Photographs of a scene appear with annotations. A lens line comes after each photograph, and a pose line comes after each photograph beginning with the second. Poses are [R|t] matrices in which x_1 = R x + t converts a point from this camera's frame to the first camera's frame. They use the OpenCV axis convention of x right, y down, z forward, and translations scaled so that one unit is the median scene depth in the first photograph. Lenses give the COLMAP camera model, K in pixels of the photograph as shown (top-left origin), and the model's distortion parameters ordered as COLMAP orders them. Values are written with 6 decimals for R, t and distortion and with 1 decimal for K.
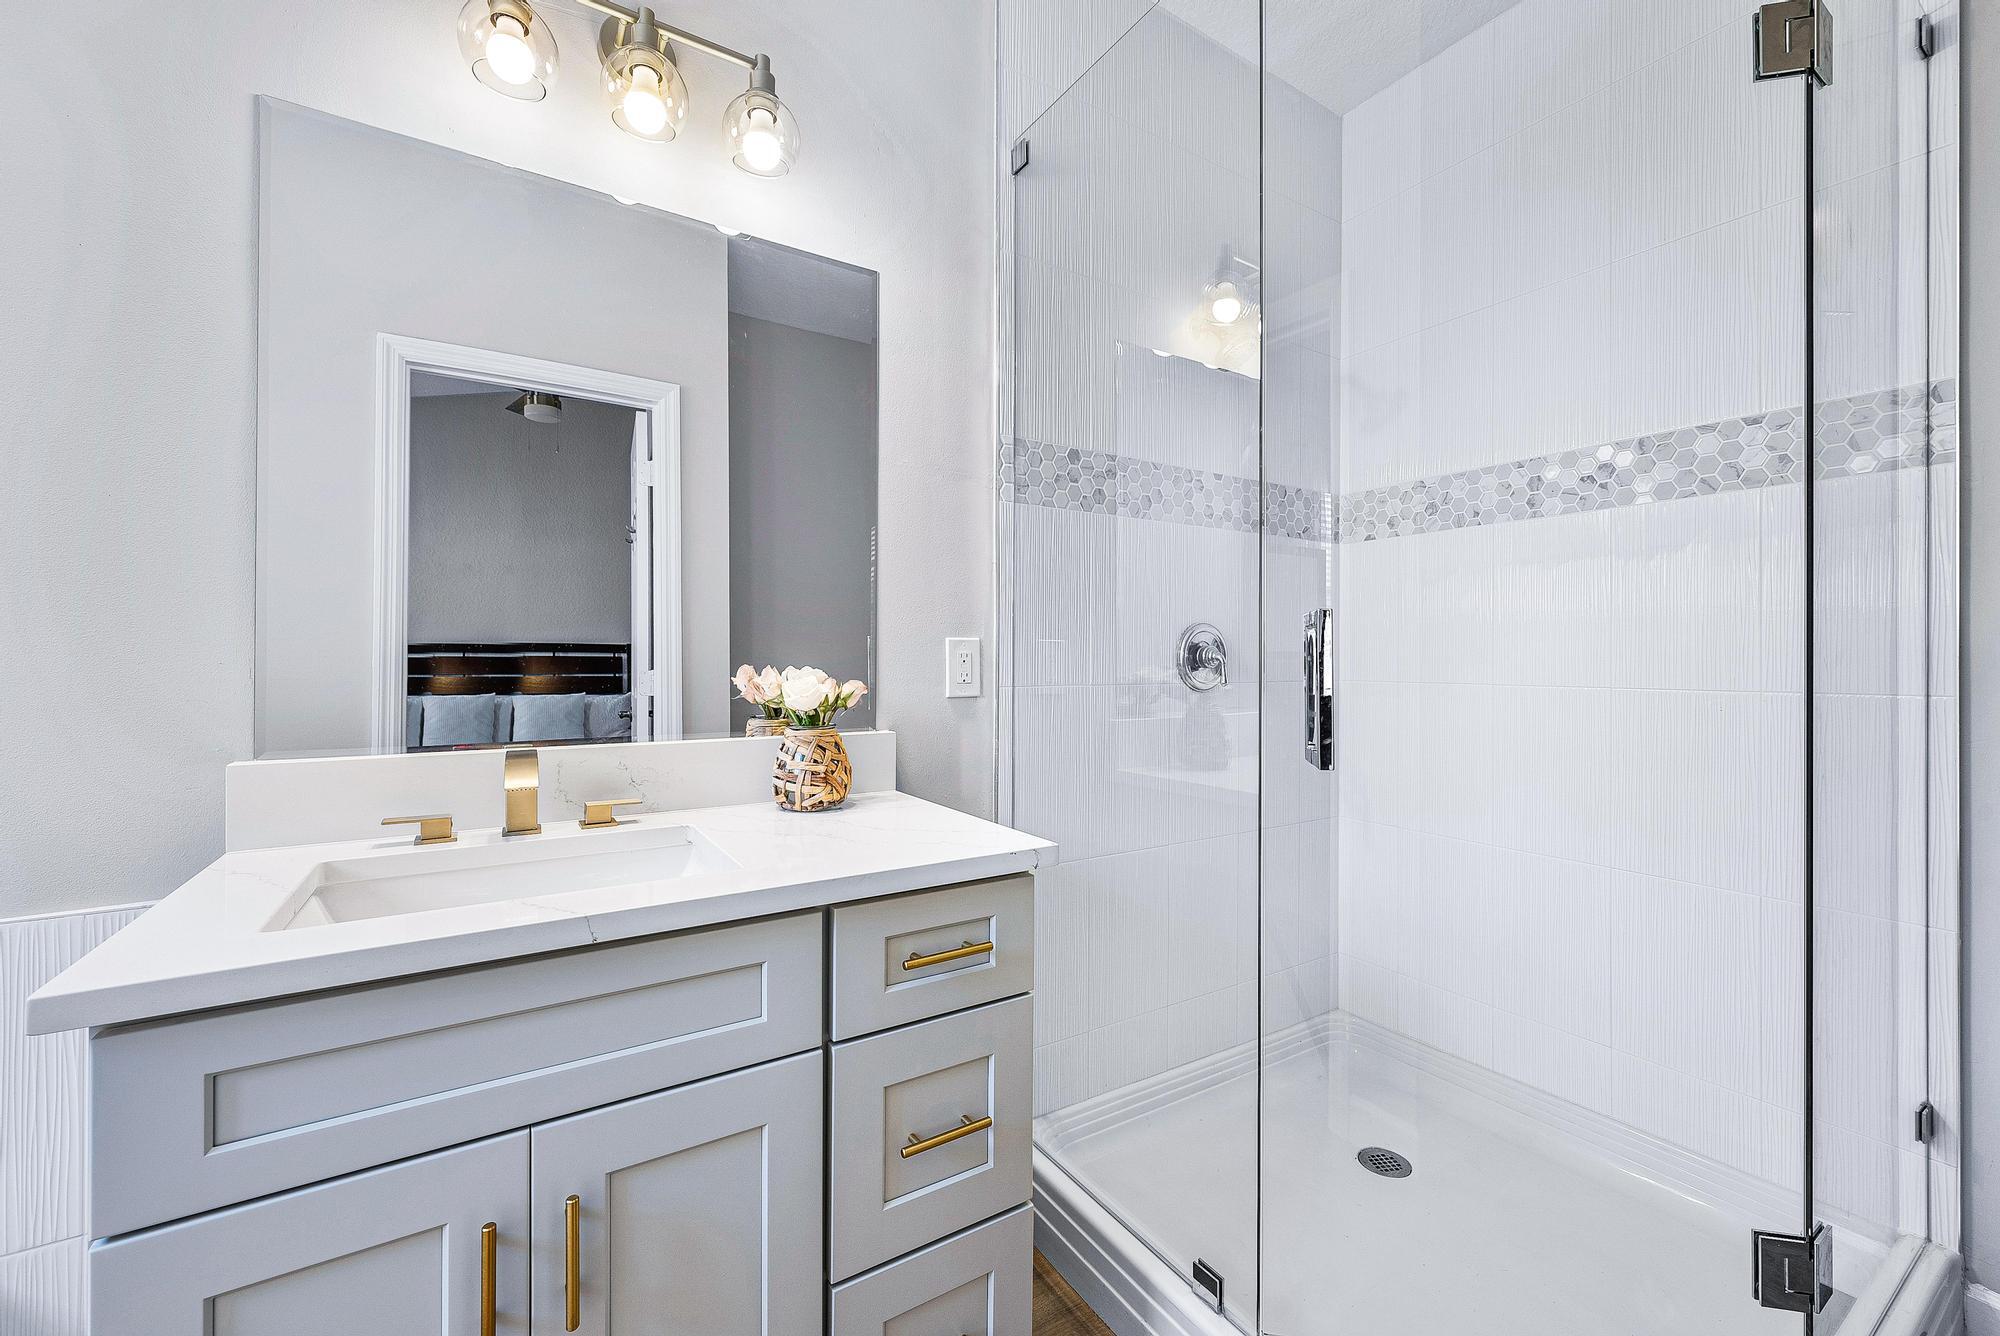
lens RADIAL K [[806.5, 0, 995.9], [0, 806.5, 658.5], [0, 0, 1]] dist [0.000067, -0.000020]
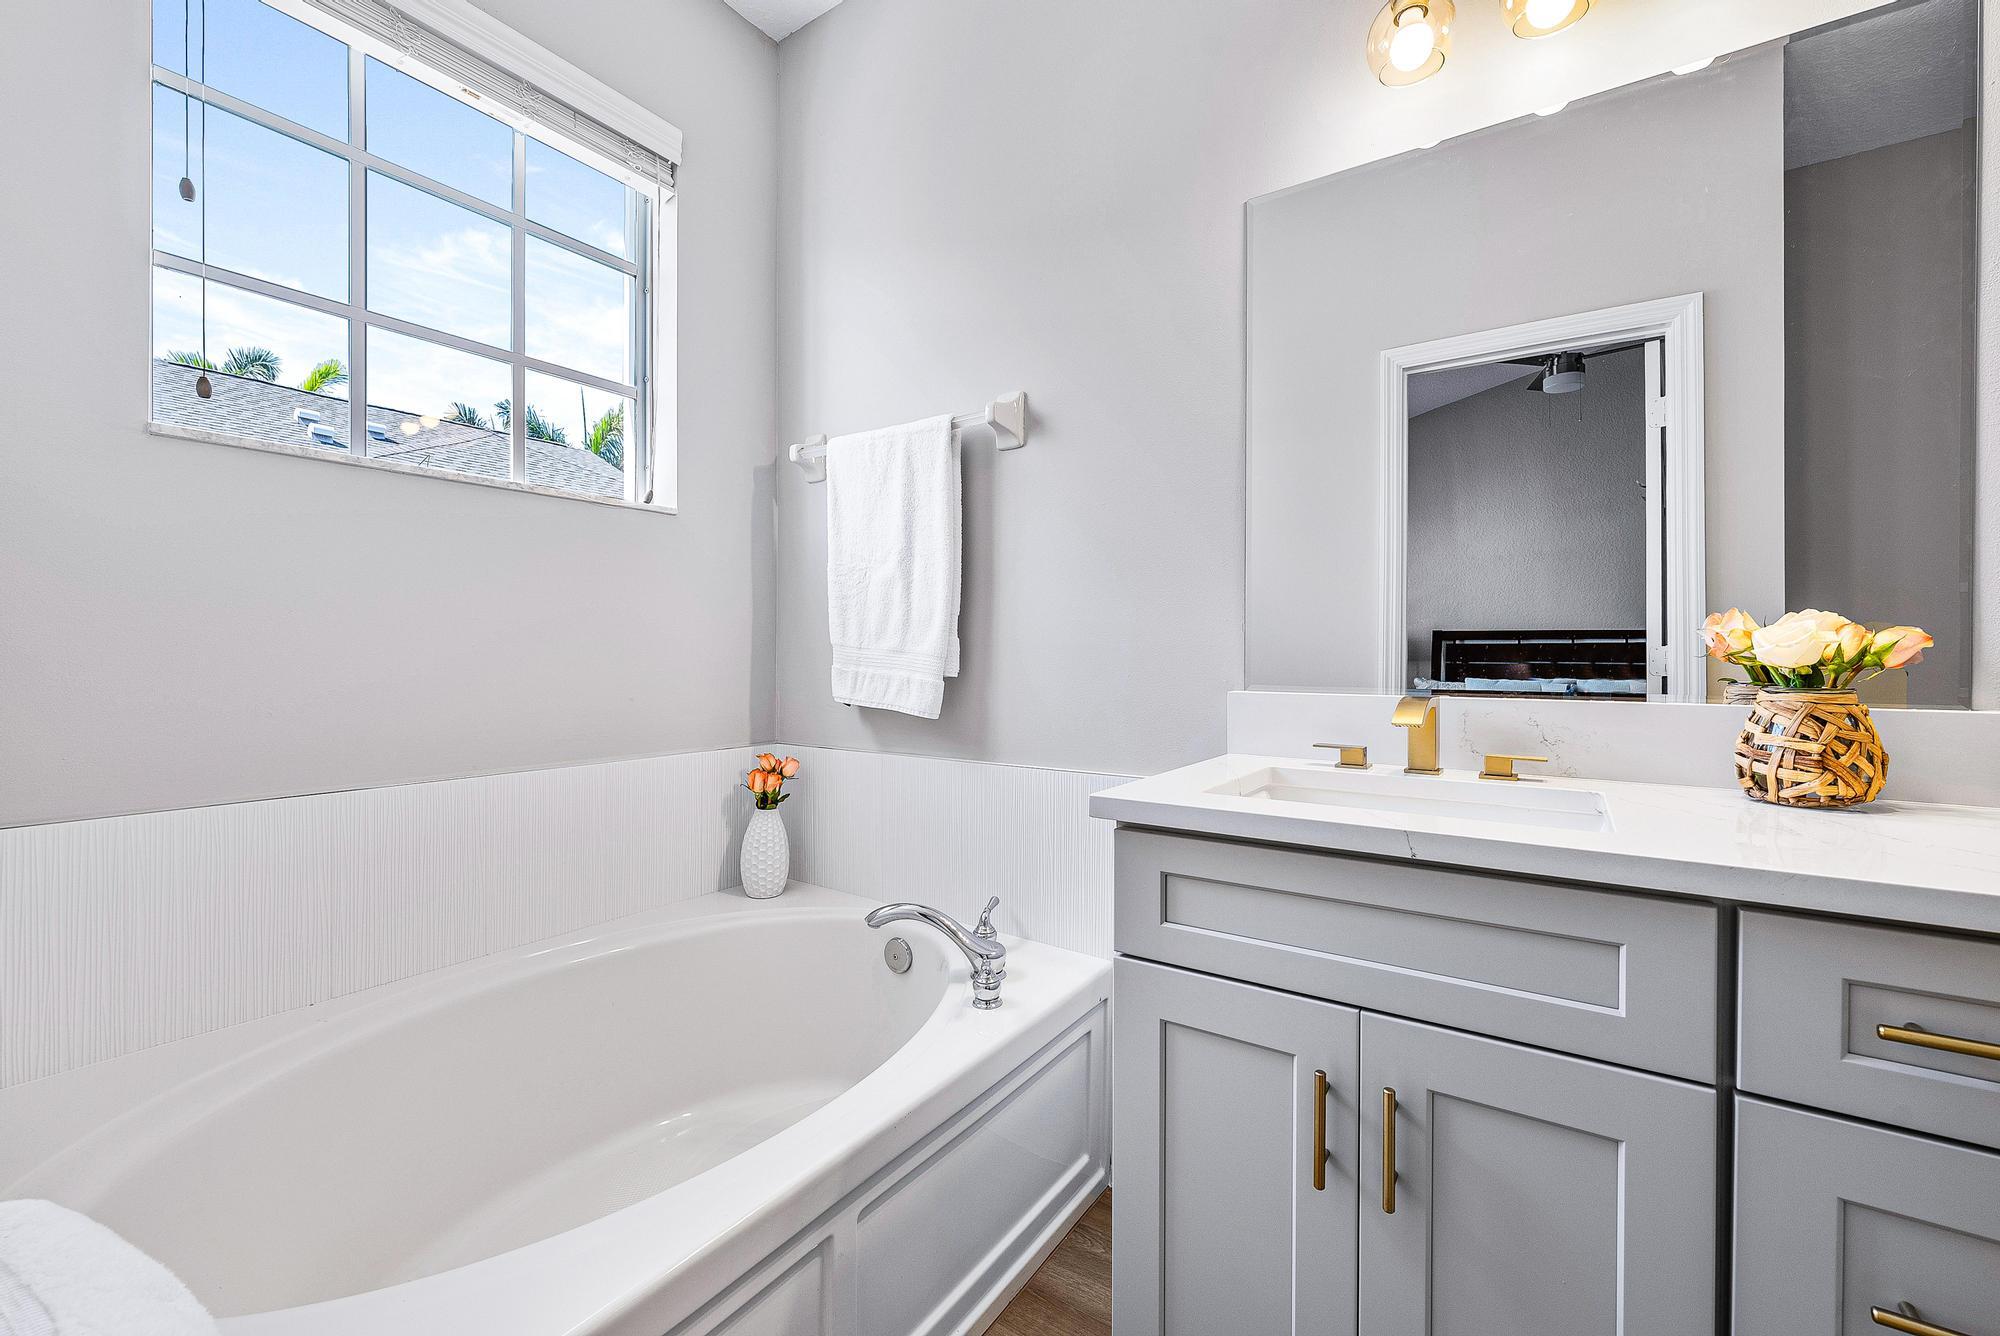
lens RADIAL K [[806.5, 0, 995.9], [0, 806.5, 658.5], [0, 0, 1]] dist [0.000067, -0.000020]
pose [[0.396906, 0.008058, -0.917824, 0.147603], [-0.006036, 0.999963, 0.006169, 0.058109], [0.917839, 0.003091, 0.396940, 0.059112]]
